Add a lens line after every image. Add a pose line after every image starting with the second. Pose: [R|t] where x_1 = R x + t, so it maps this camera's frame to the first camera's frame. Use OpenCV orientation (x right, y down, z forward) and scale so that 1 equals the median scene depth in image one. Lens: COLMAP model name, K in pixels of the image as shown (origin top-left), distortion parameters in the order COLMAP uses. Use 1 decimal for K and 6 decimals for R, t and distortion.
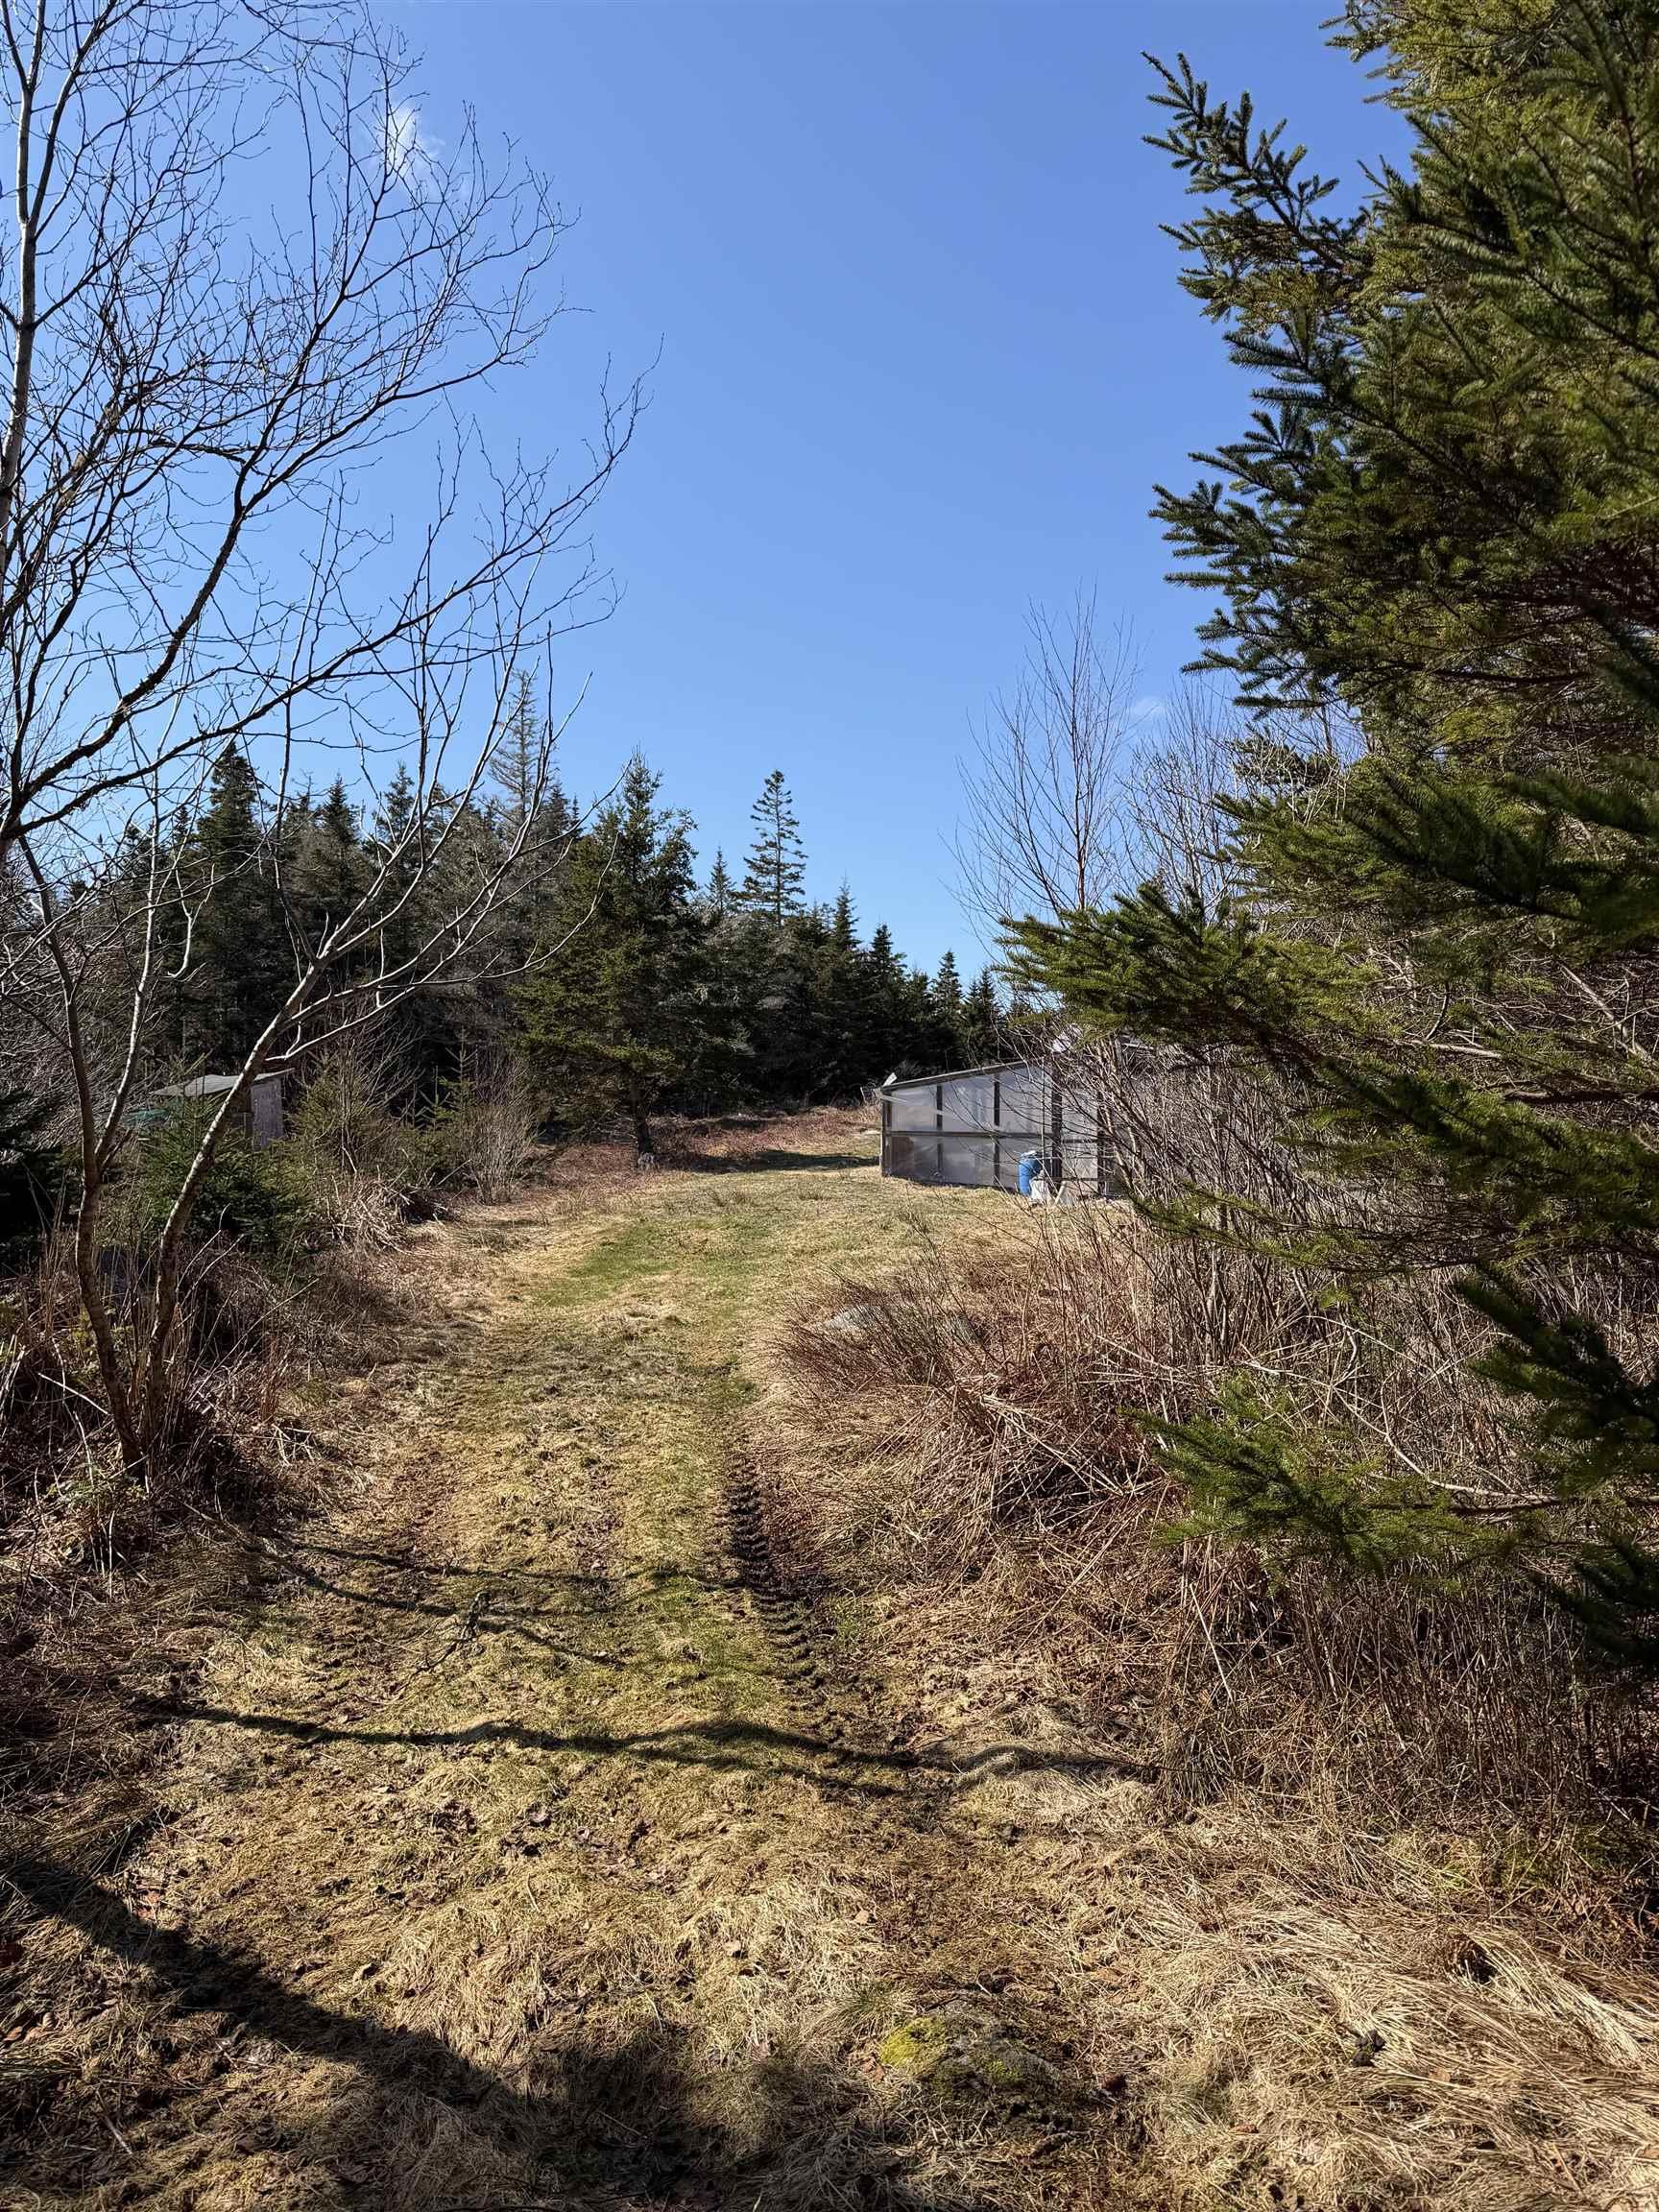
lens RADIAL K [[1525.3, 0, 826.2], [0, 1525.3, 1110.6], [0, 0, 1]] dist [0.002494, -0.022437]
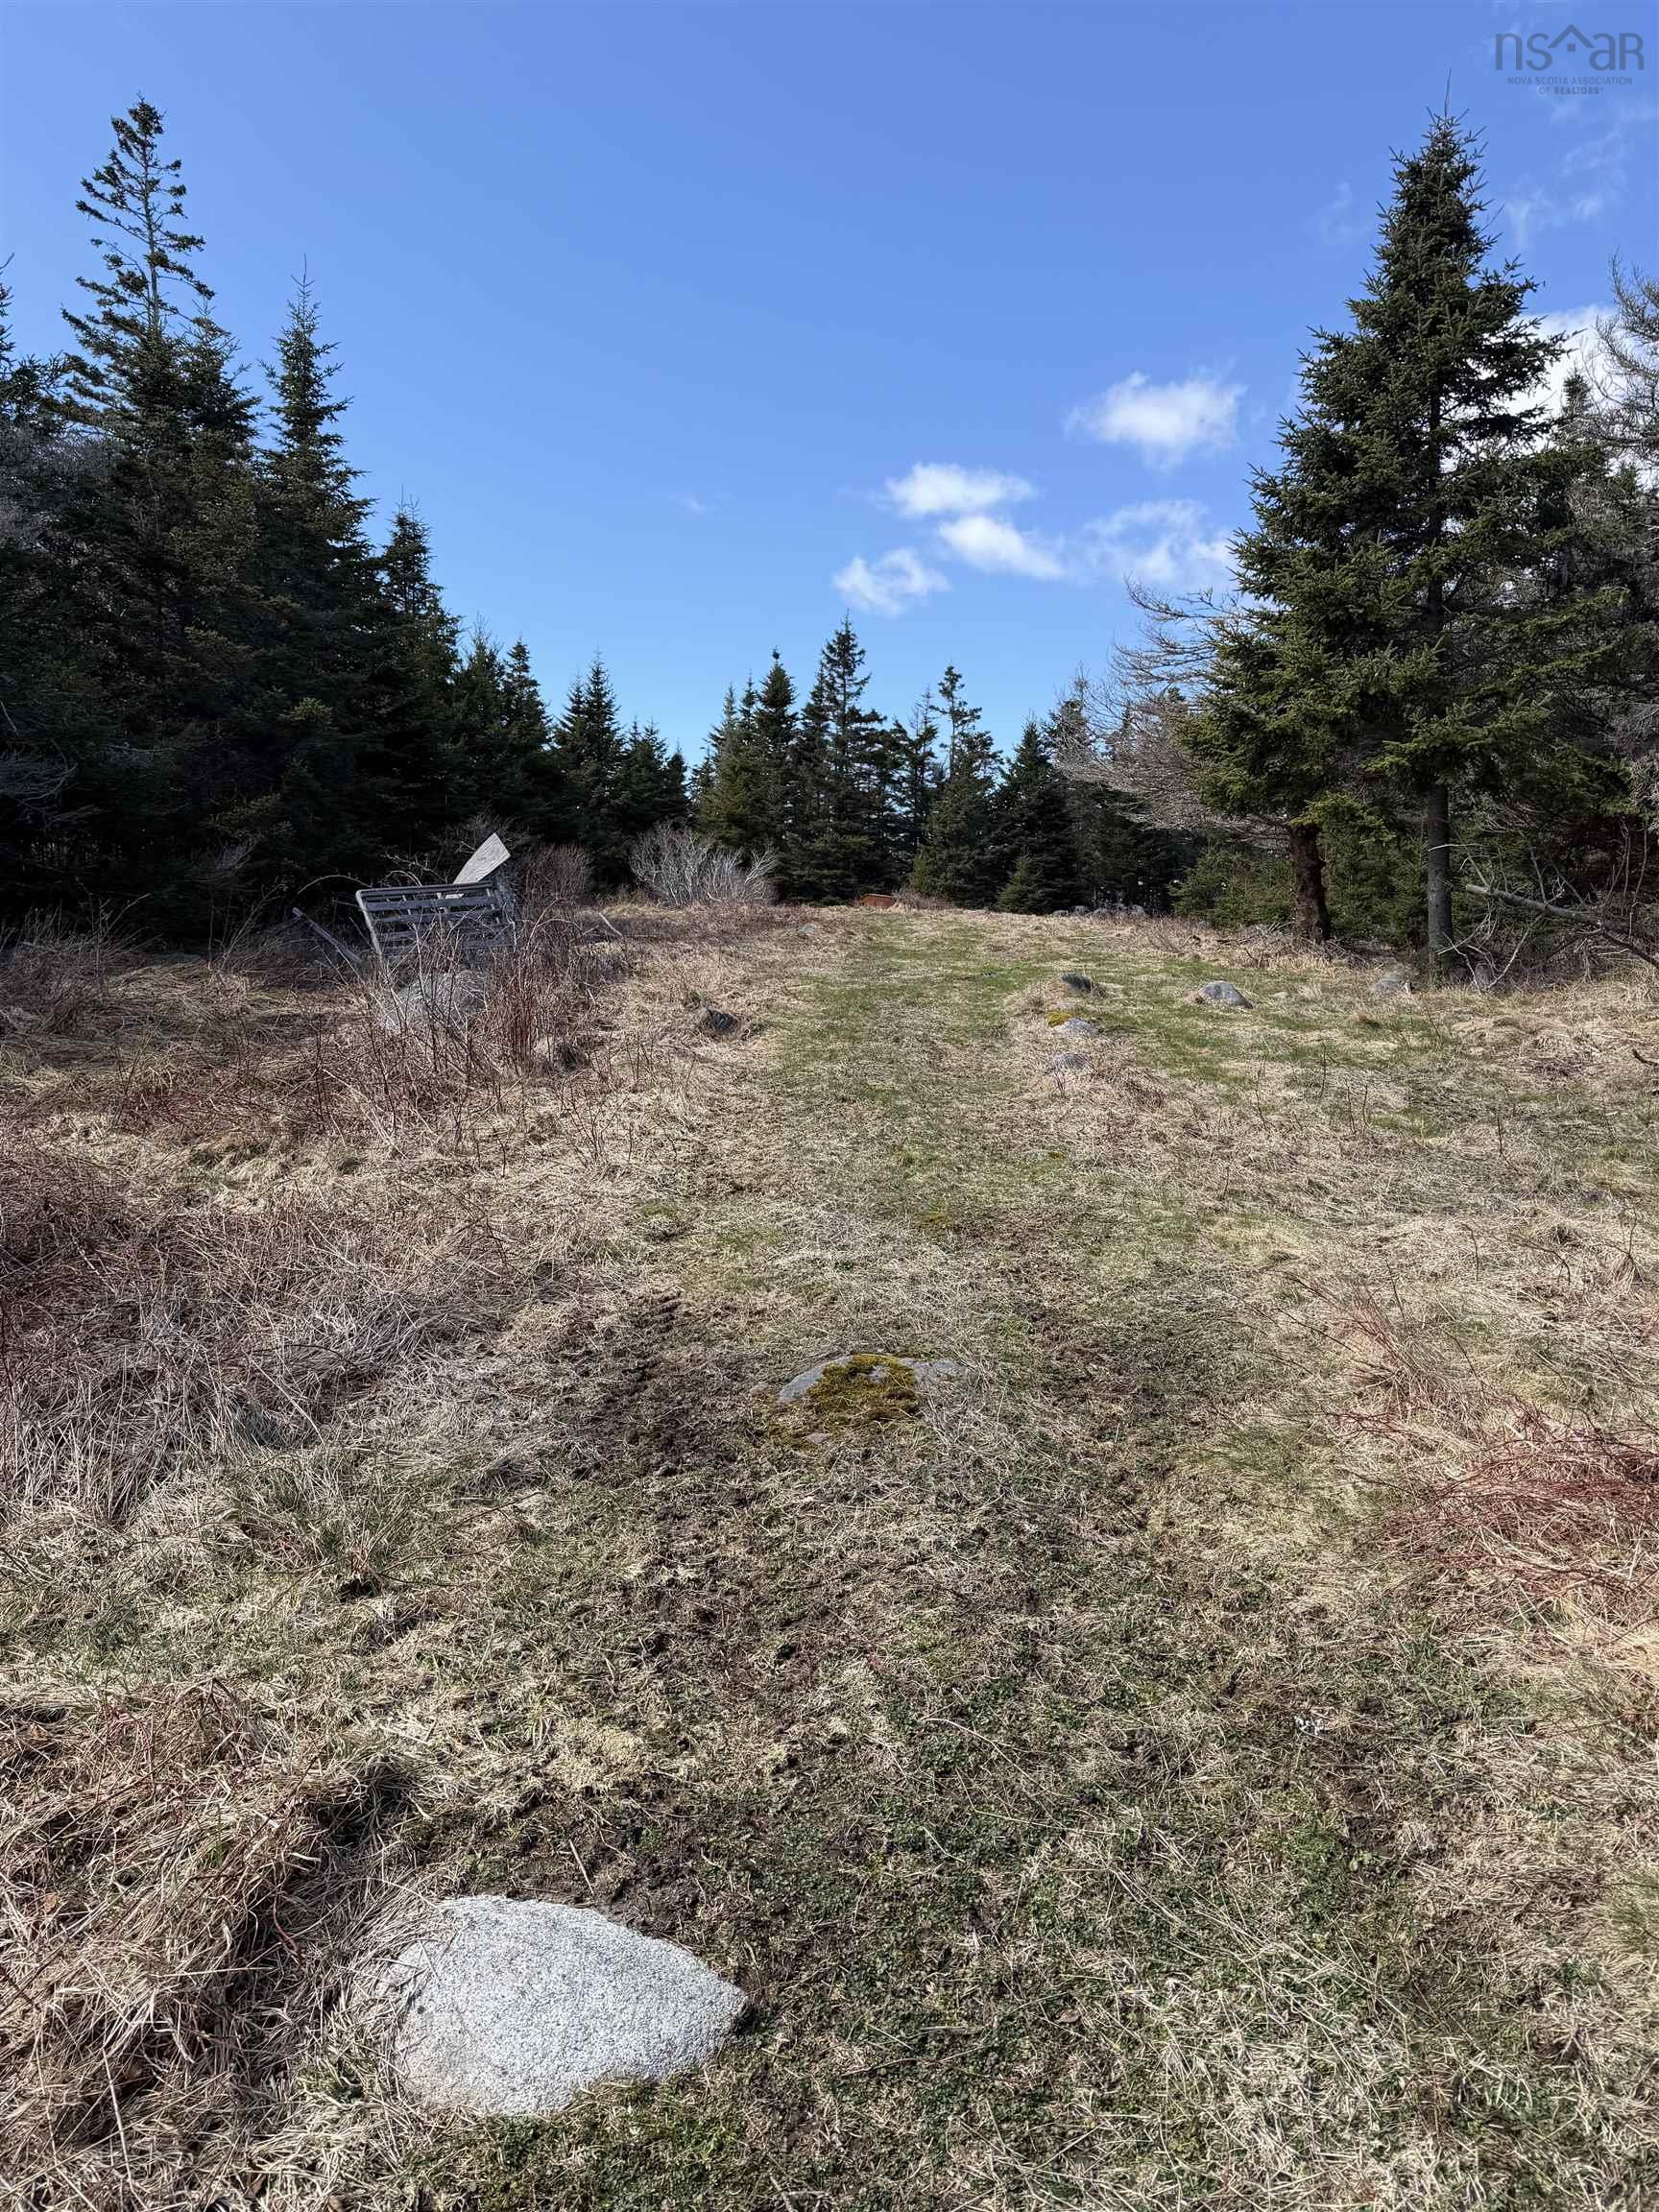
lens RADIAL K [[1525.3, 0, 837.4], [0, 1525.3, 1100.1], [0, 0, 1]] dist [0.002494, -0.022437]
pose [[0.951264, -0.024378, 0.307413, 0.014295], [-0.016337, 0.991487, 0.129179, -0.009852], [-0.307945, -0.127905, 0.942767, 0.519998]]
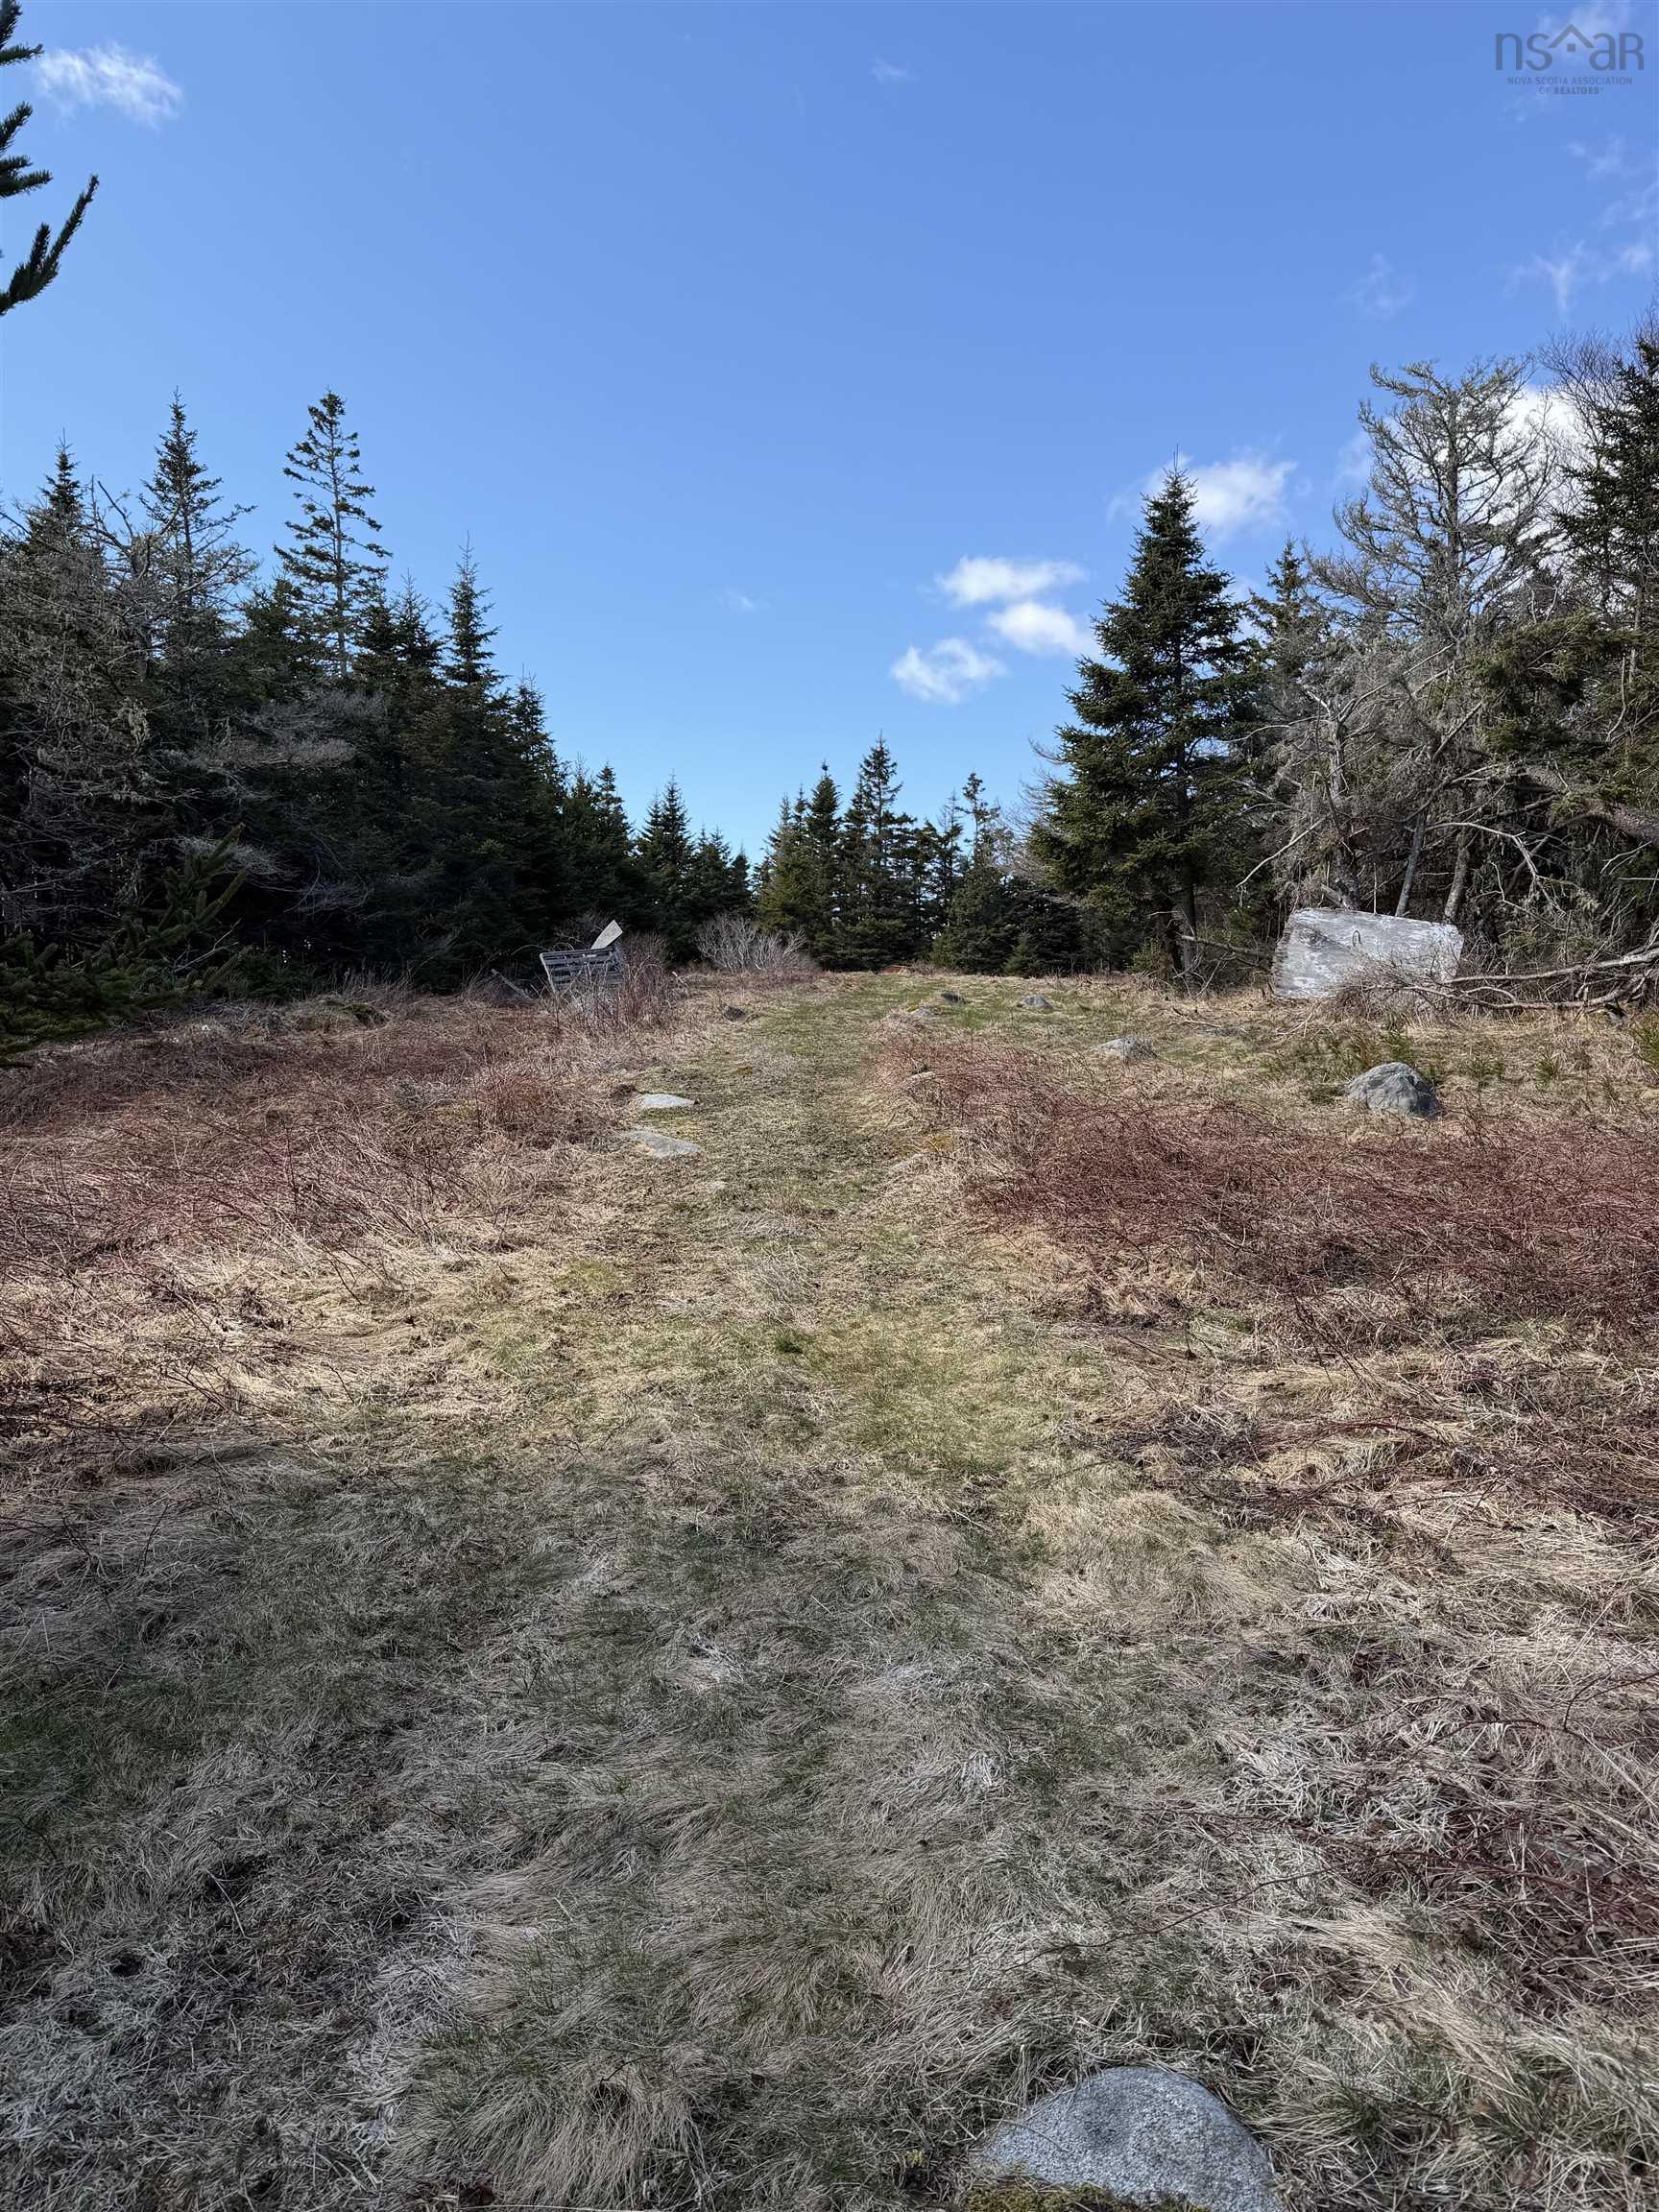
lens RADIAL K [[1525.3, 0, 835.1], [0, 1525.3, 1124.8], [0, 0, 1]] dist [0.002494, -0.022437]
pose [[0.965801, -0.031486, 0.257365, -0.005518], [0.008581, 0.995937, 0.089639, -0.003191], [-0.259142, -0.084365, 0.962148, 0.392210]]
